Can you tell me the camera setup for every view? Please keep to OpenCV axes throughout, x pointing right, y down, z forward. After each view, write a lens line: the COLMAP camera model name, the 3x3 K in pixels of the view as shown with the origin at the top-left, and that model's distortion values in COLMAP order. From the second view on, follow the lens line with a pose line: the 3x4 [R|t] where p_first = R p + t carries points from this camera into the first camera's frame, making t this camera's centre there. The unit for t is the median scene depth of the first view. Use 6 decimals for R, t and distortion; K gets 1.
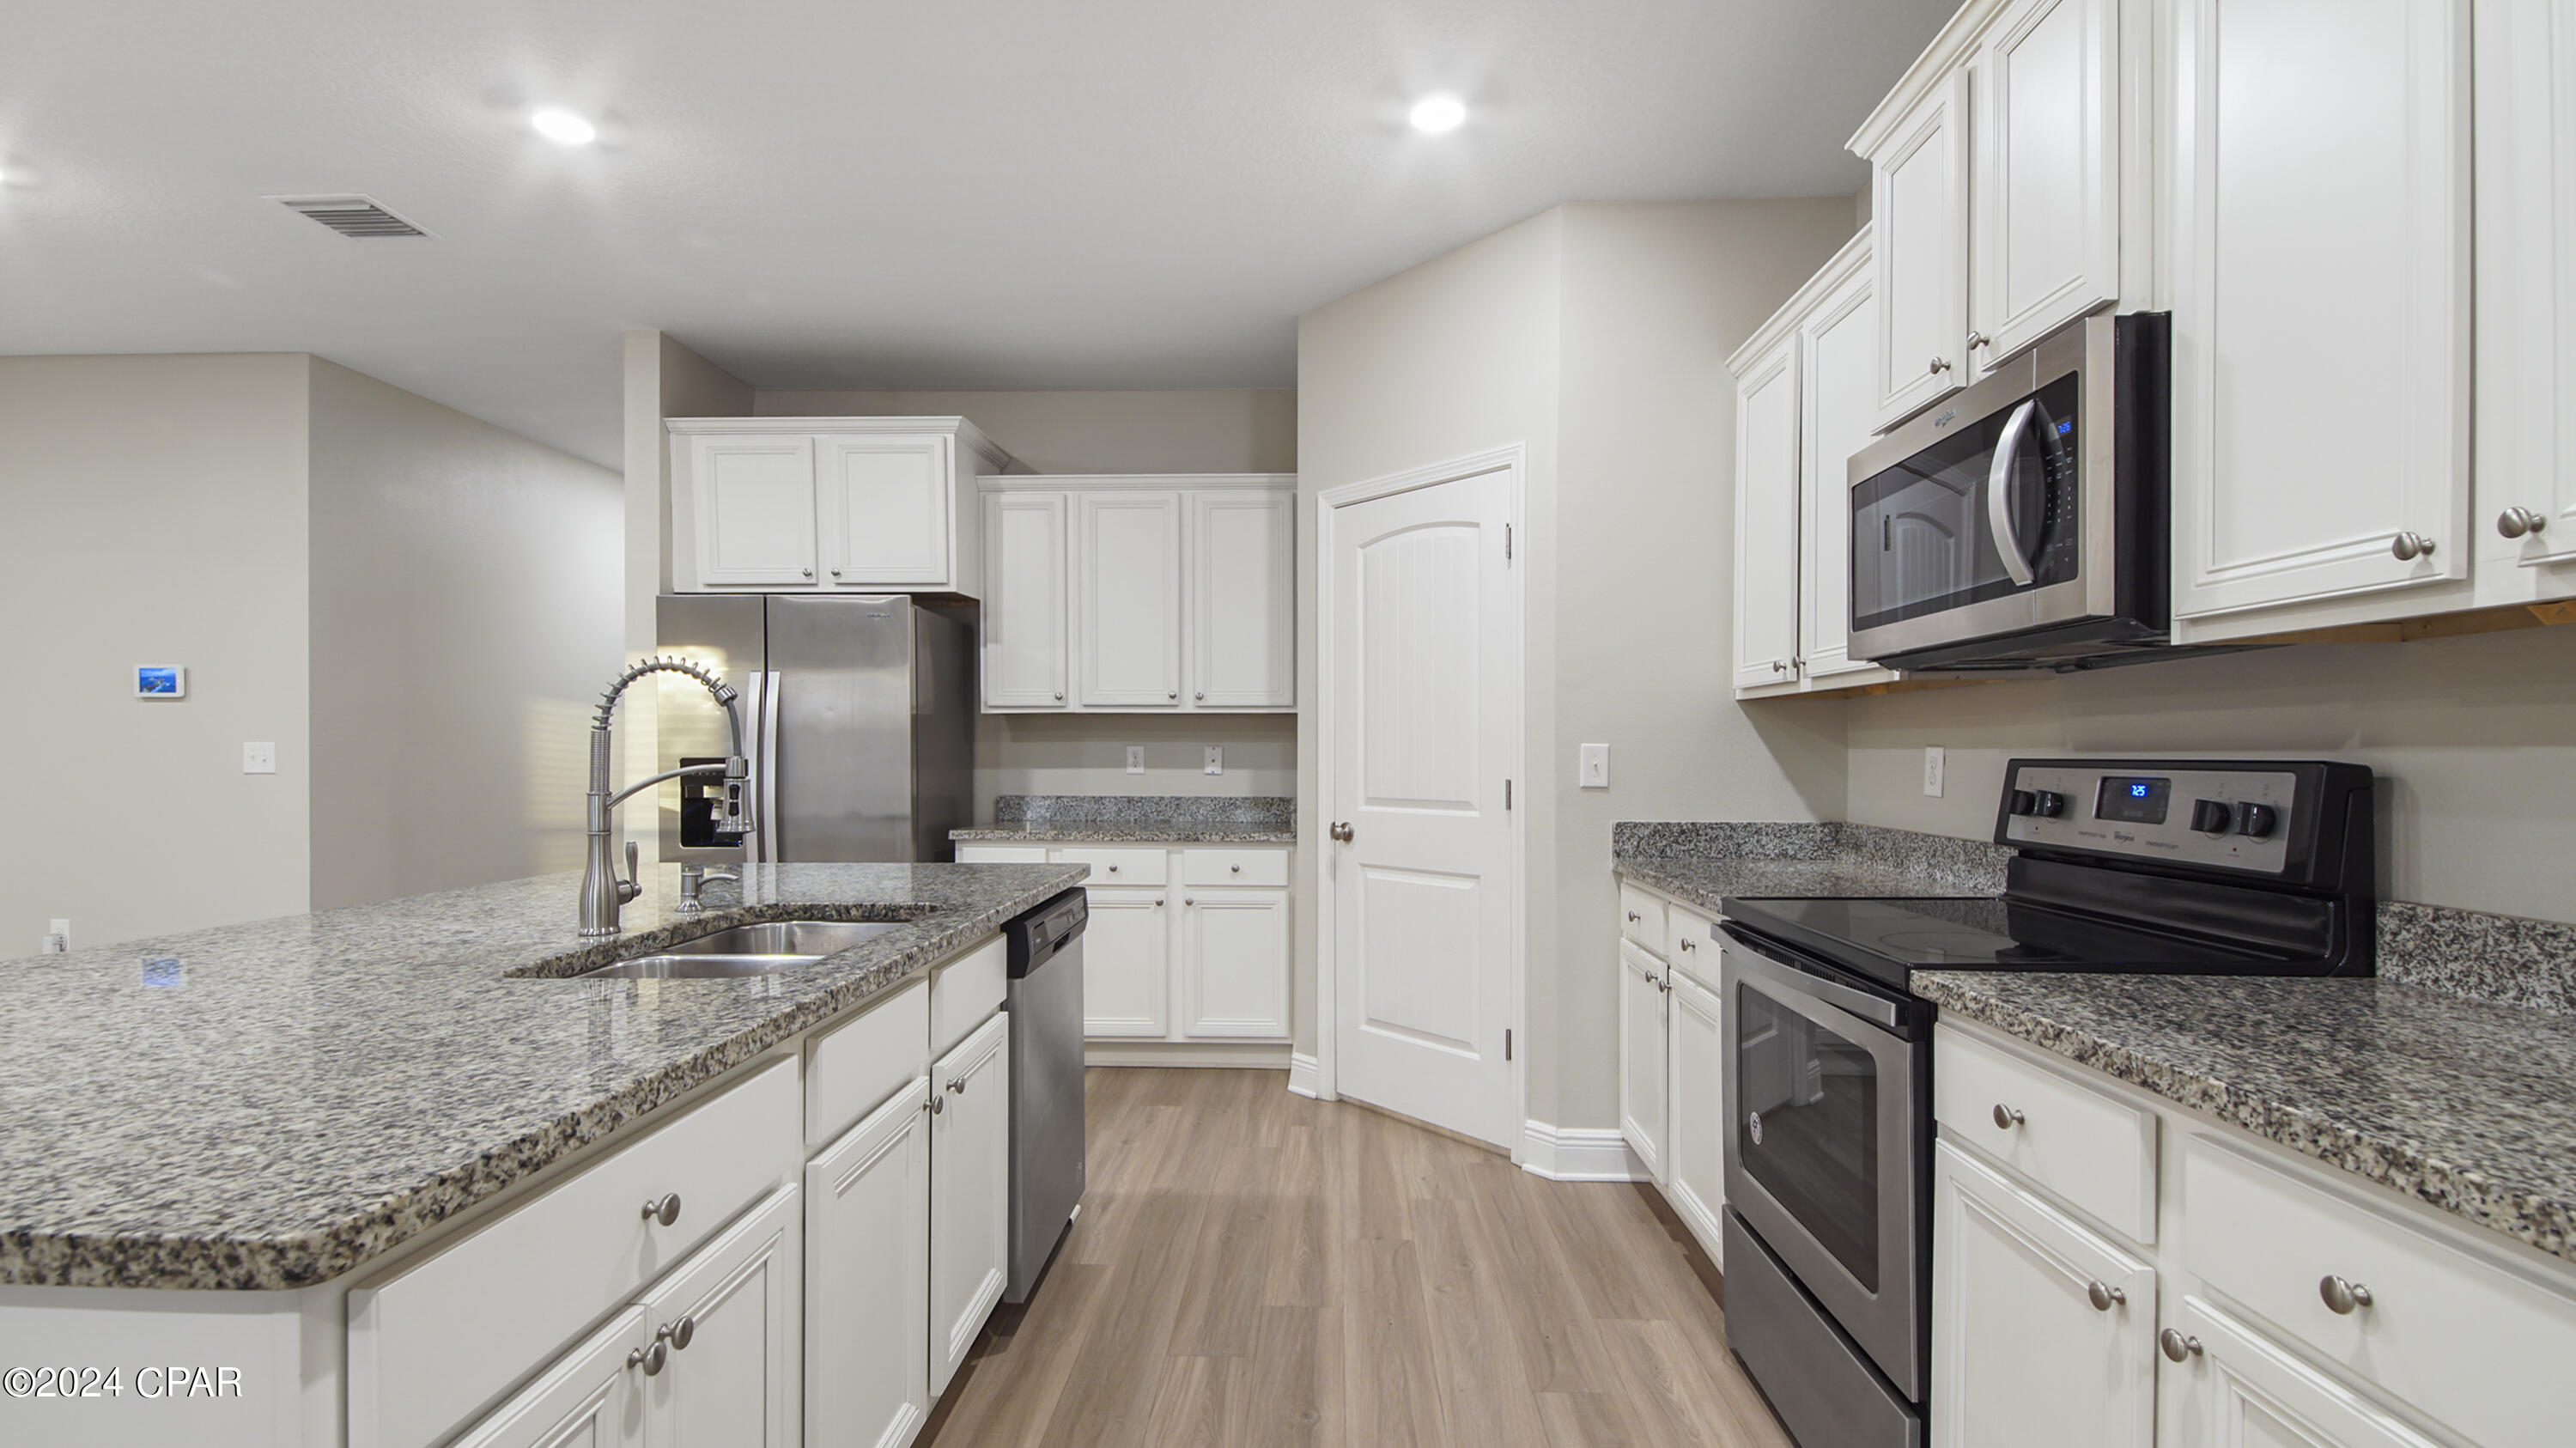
lens RADIAL K [[1152.2, 0, 1296.6], [0, 1152.2, 771.9], [0, 0, 1]] dist [0.033676, -0.016303]
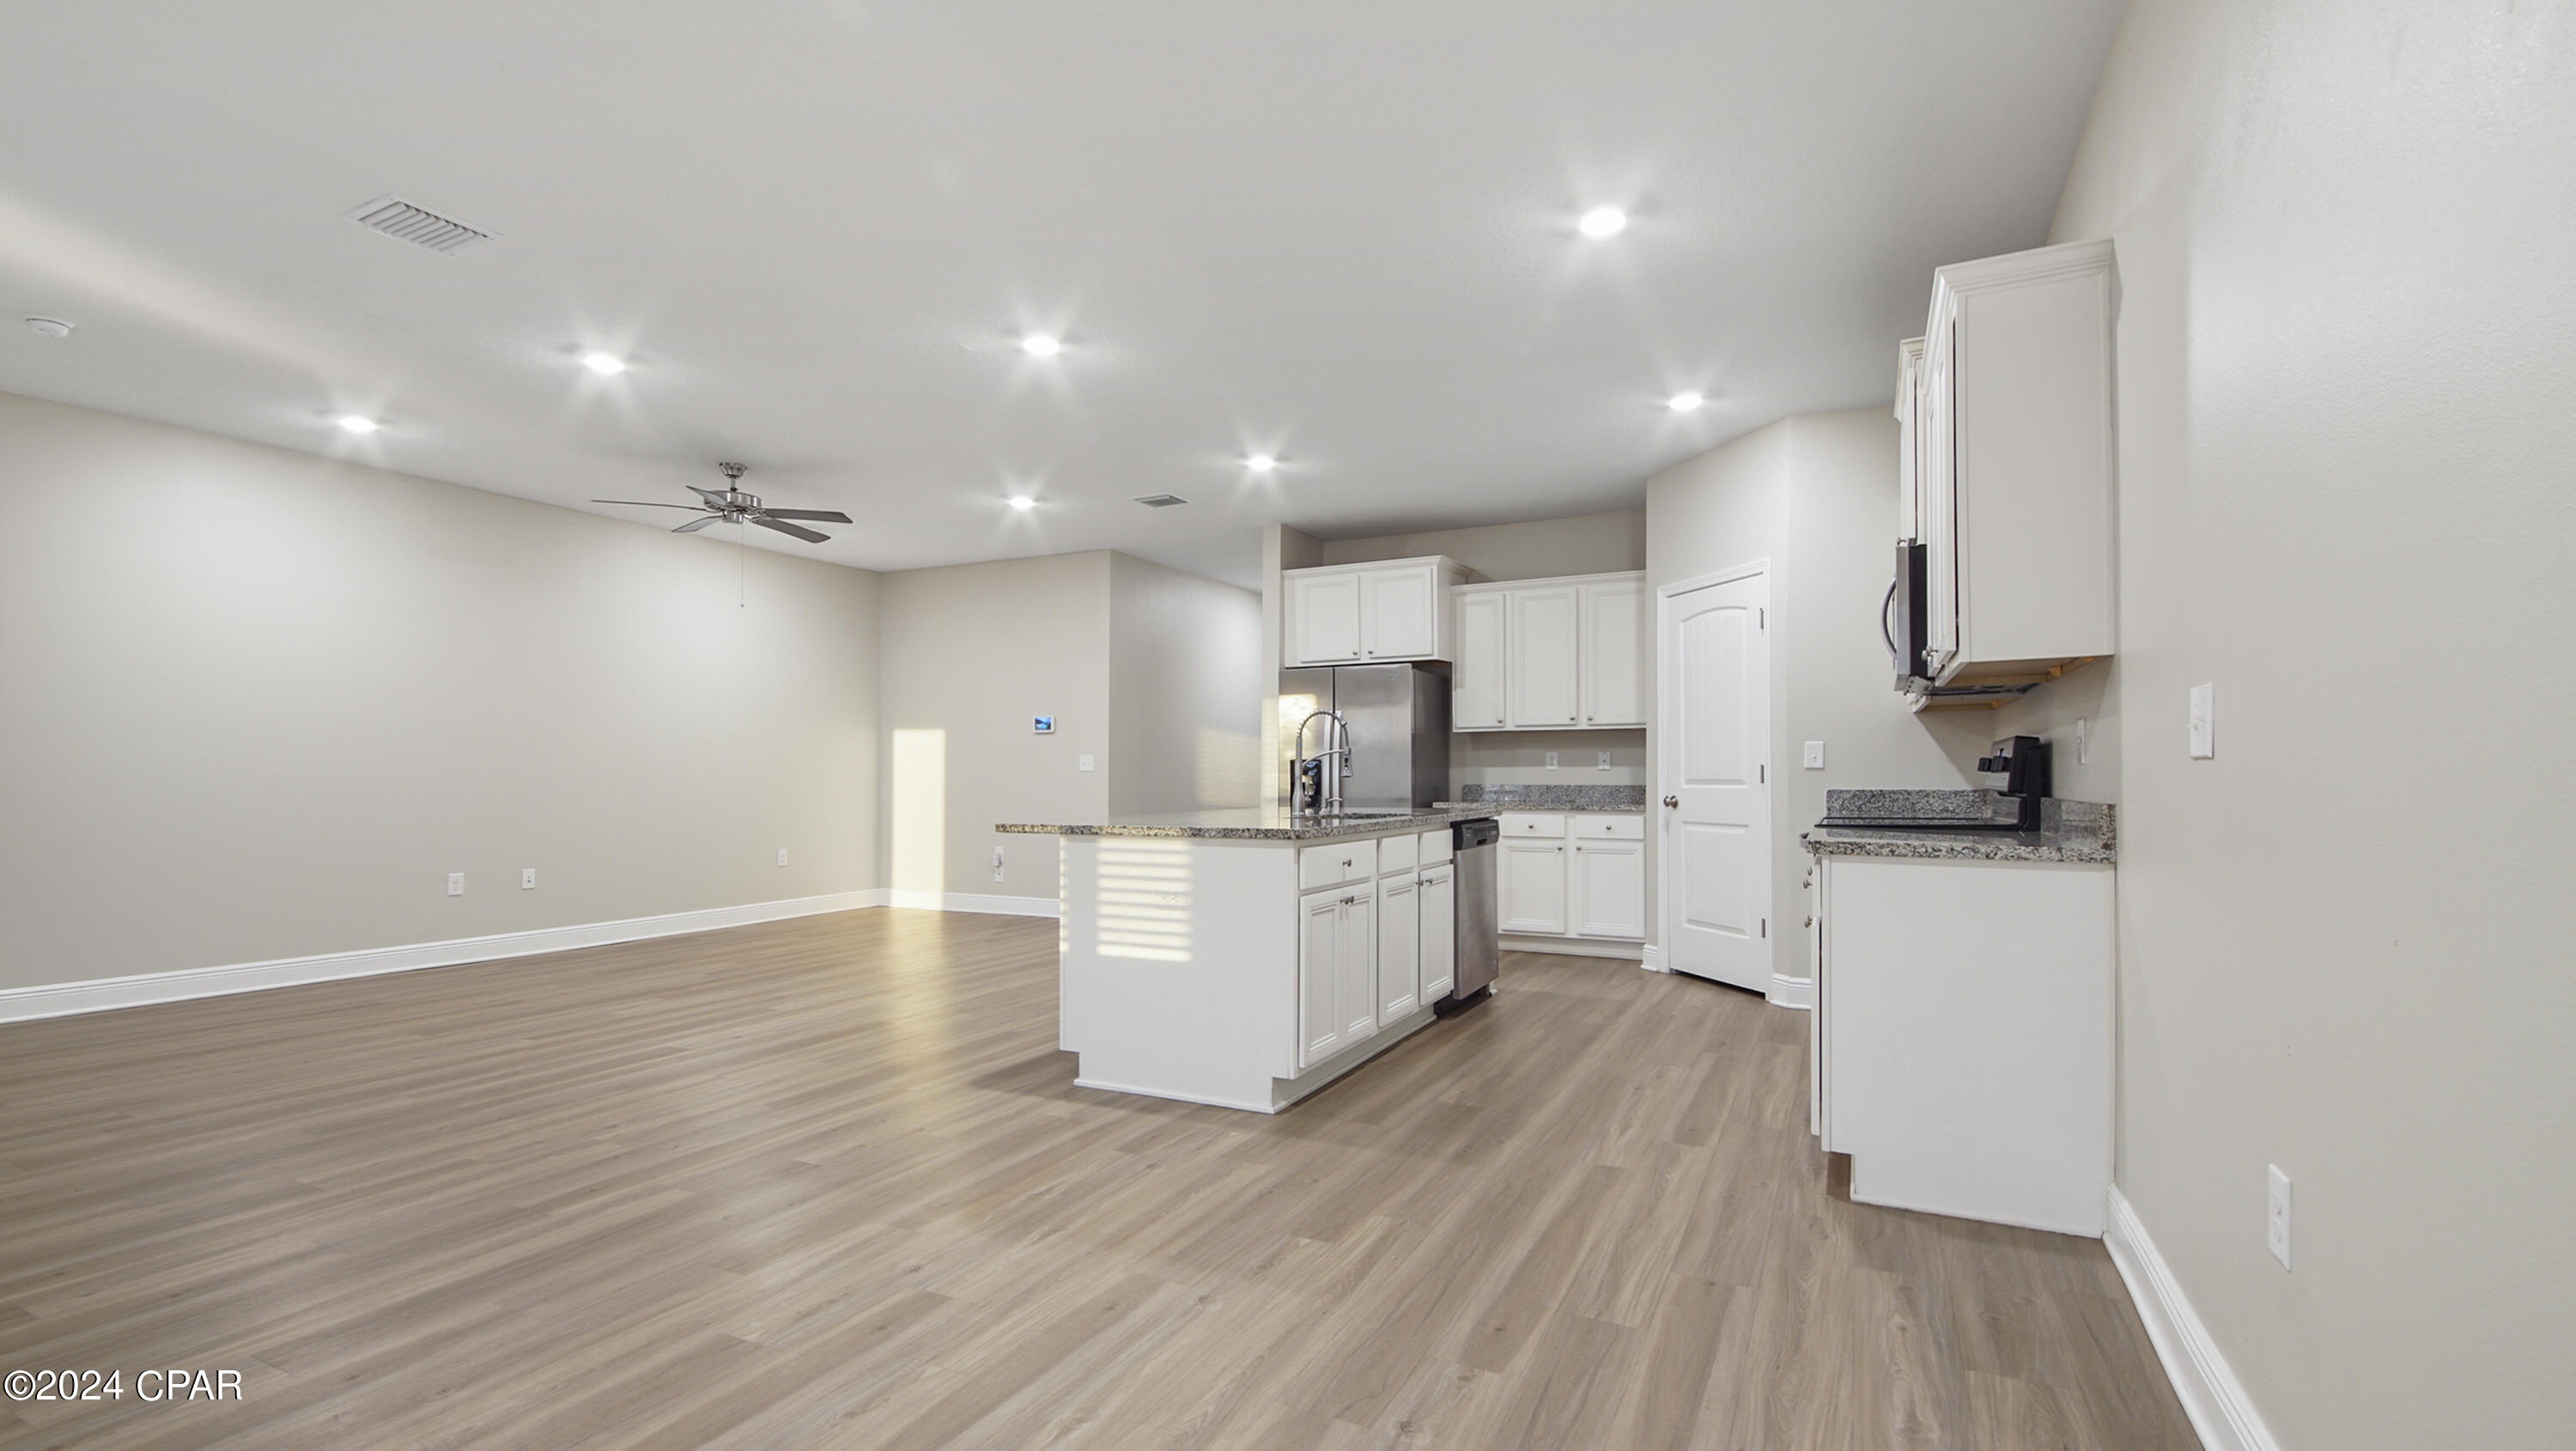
lens RADIAL K [[1152.1, 0, 1296.6], [0, 1152.1, 773.4], [0, 0, 1]] dist [0.033676, -0.016303]
pose [[0.912506, -0.005180, -0.409031, 0.203748], [-0.002813, 0.999817, -0.018937, 0.041548], [0.409054, 0.018431, 0.912324, -0.610082]]
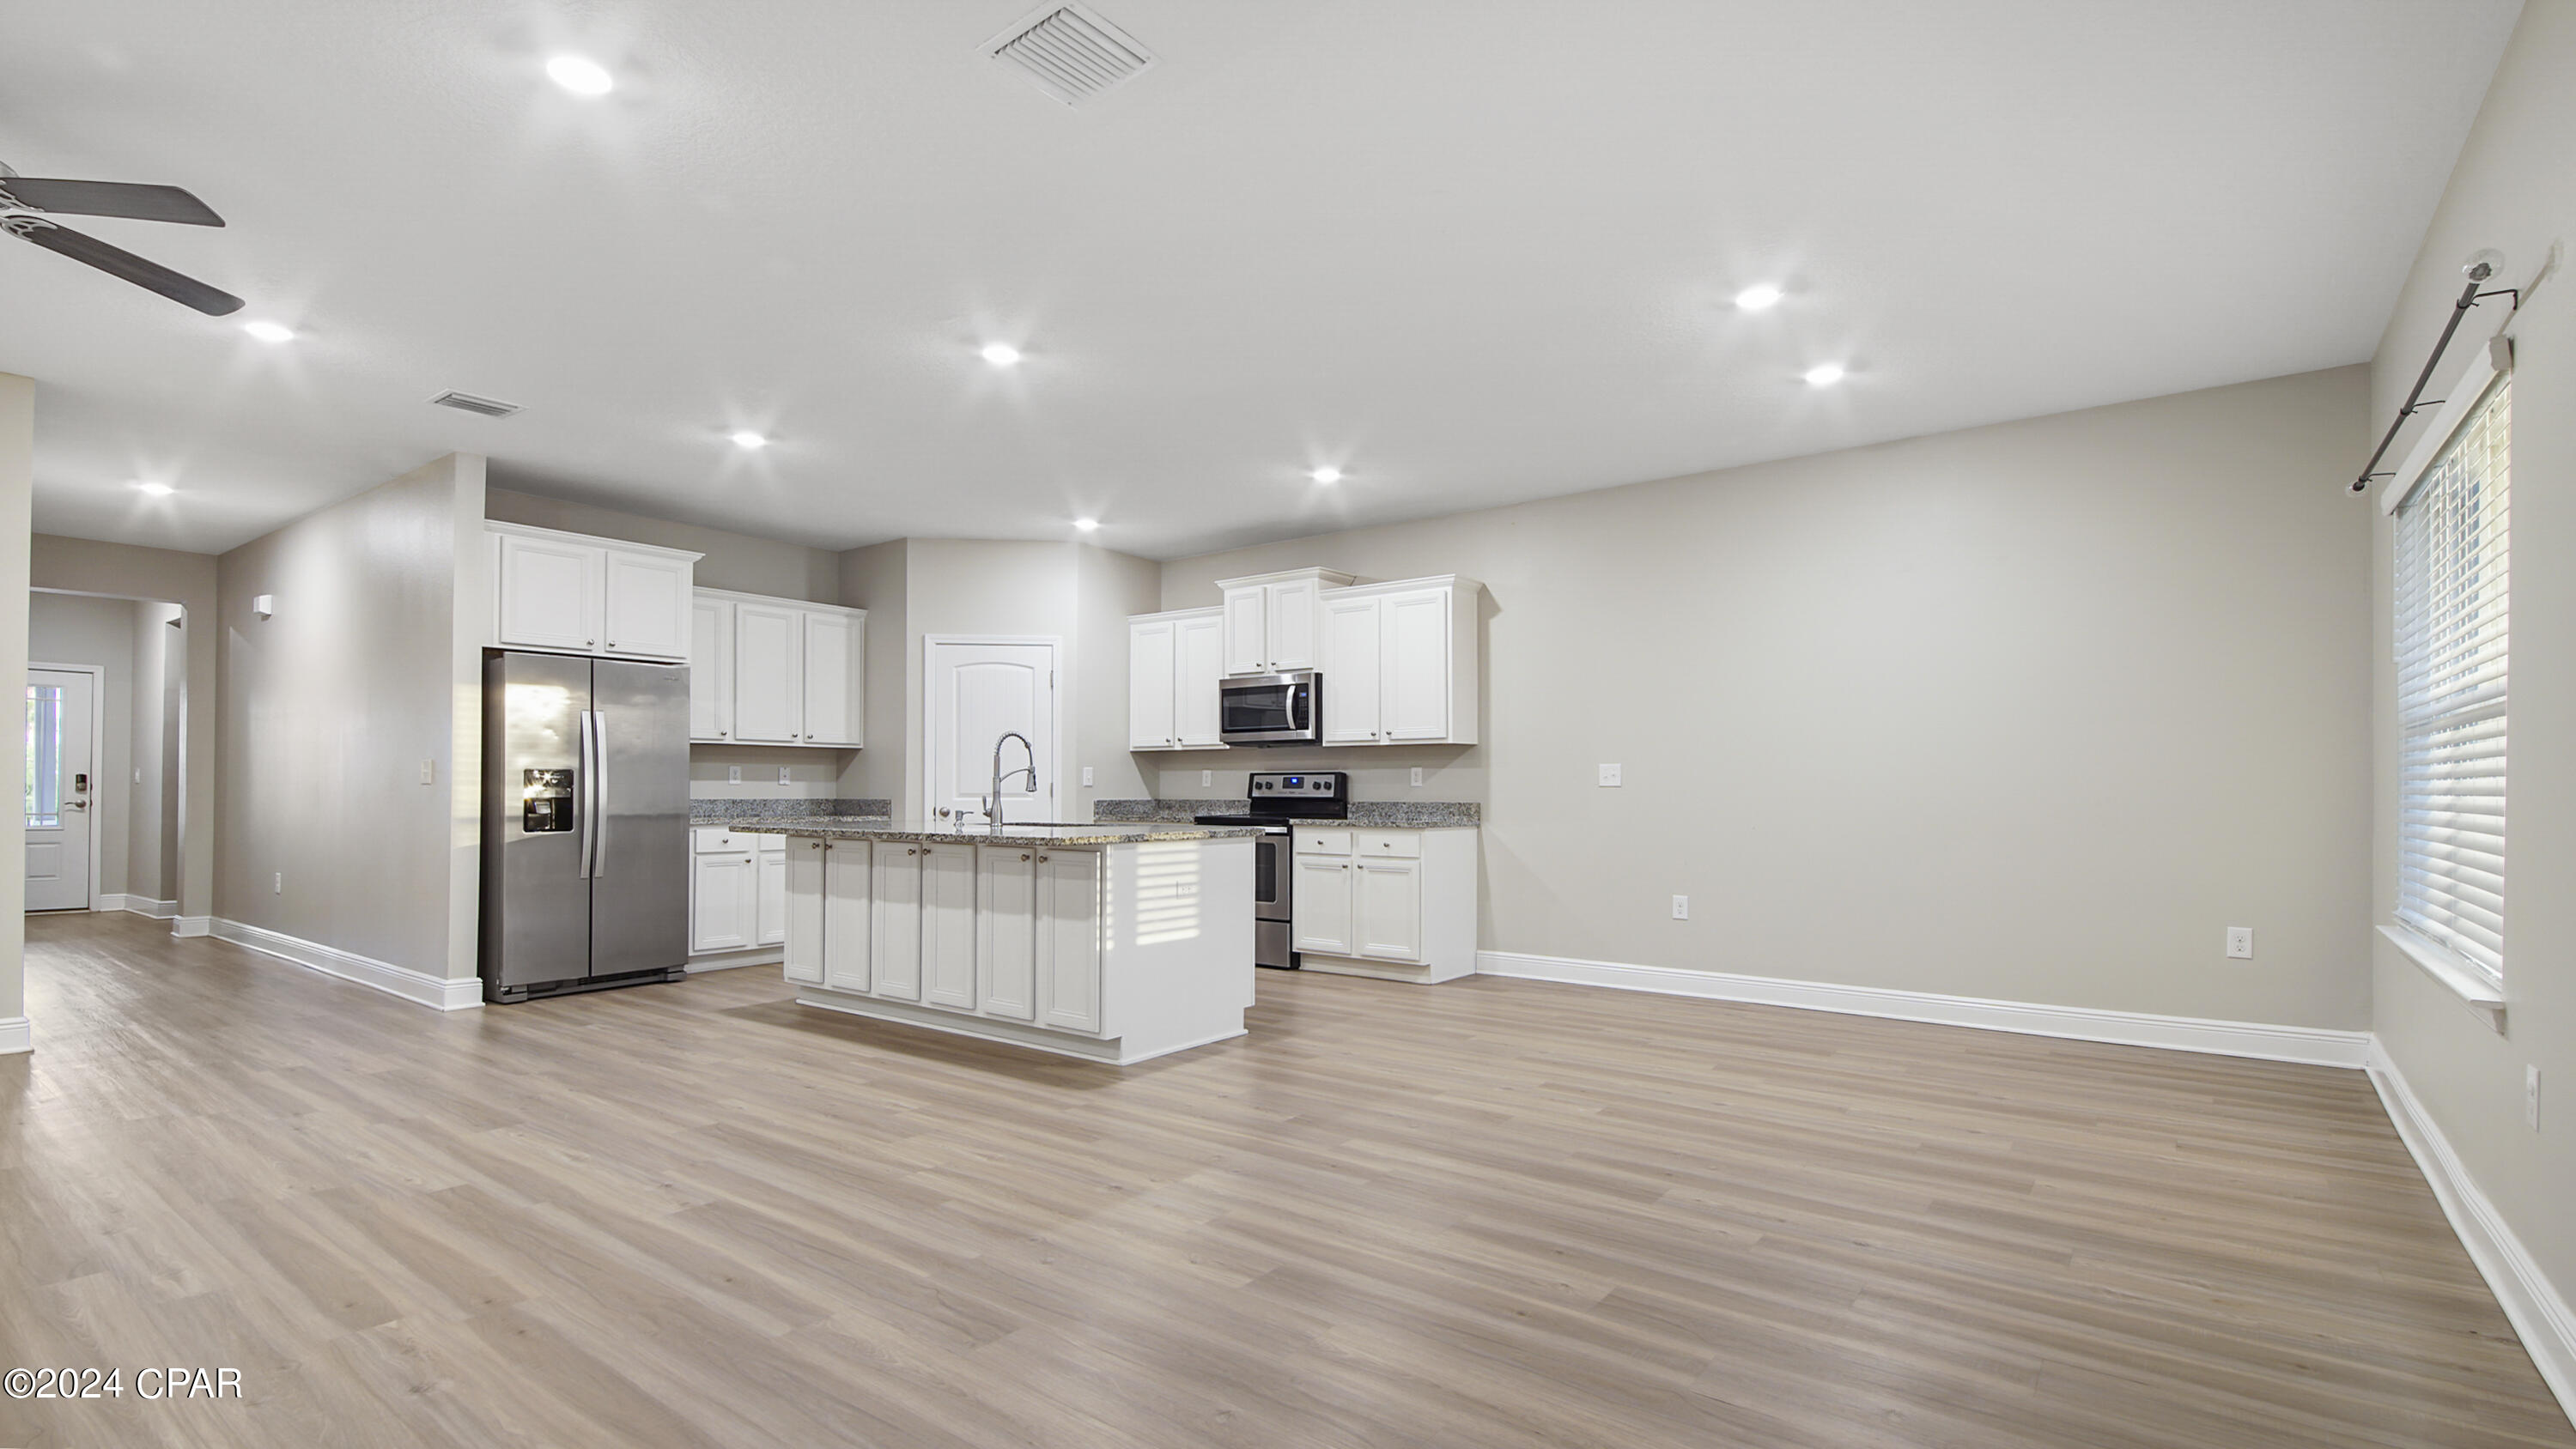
lens RADIAL K [[1152.0, 0, 1296.6], [0, 1152.0, 772.4], [0, 0, 1]] dist [0.033676, -0.016303]
pose [[0.575479, 0.011886, 0.817730, -1.122579], [0.013034, 0.999634, -0.023702, 0.037047], [-0.817713, 0.024298, 0.575114, -0.564530]]
